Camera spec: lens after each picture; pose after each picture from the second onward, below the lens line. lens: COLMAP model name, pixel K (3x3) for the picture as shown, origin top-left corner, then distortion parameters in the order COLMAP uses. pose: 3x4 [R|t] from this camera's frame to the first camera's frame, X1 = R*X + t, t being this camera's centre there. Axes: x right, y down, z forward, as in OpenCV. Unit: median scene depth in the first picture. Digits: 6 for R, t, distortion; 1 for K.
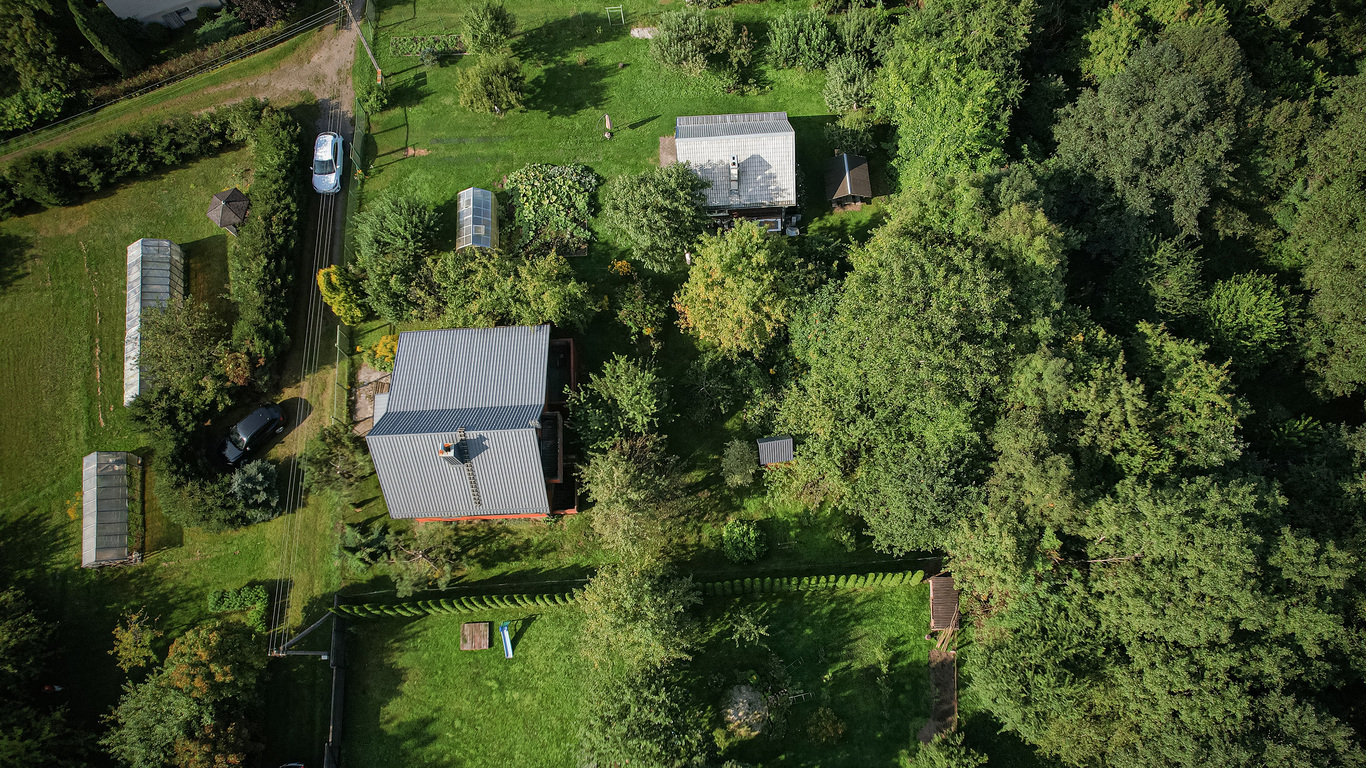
lens RADIAL K [[888.7, 0, 760.5], [0, 888.7, 411.5], [0, 0, 1]] dist [-0.051903, 0.032982]
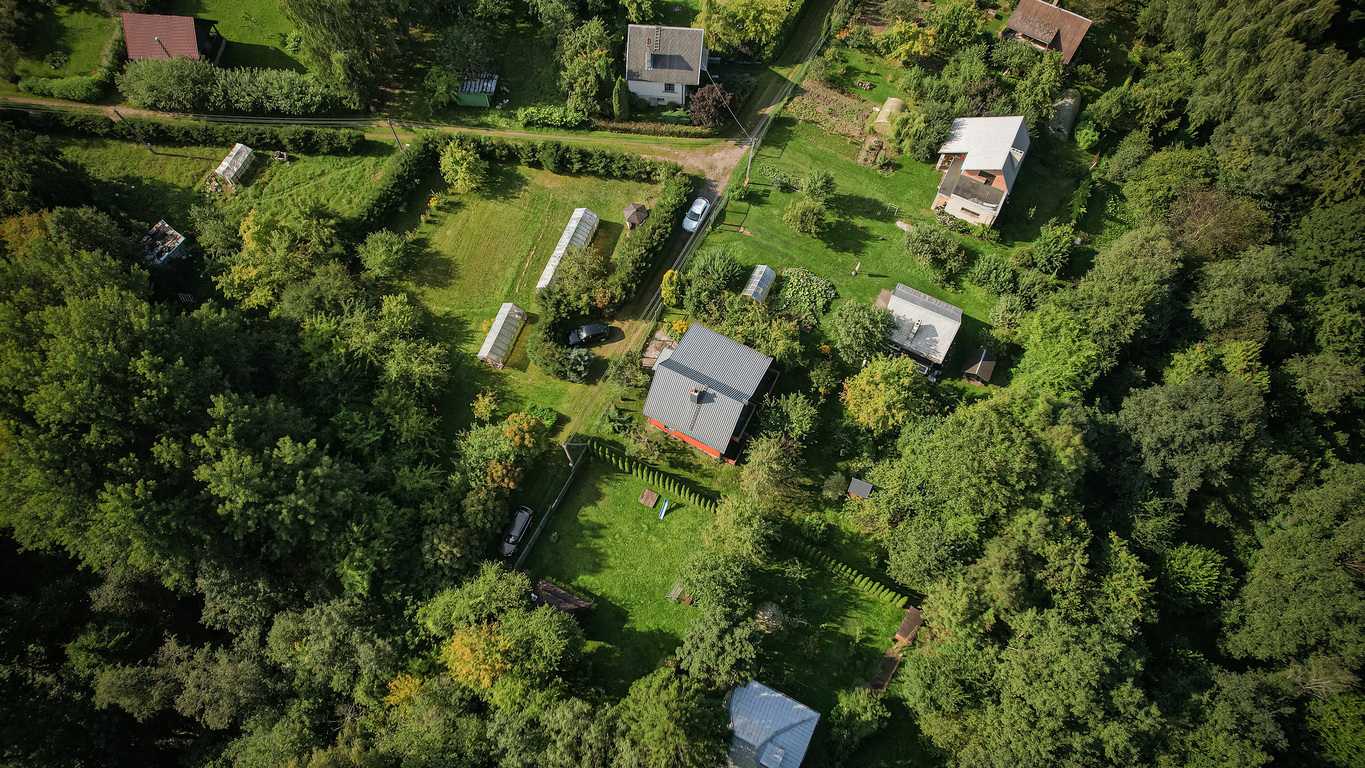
lens RADIAL K [[978.8, 0, 686.3], [0, 978.8, 417.1], [0, 0, 1]] dist [-0.058118, 0.054317]
pose [[0.866908, 0.459668, -0.192809, 0.026031], [-0.481324, 0.872506, -0.084027, 0.226613], [0.129603, 0.165647, 0.977632, -0.785901]]
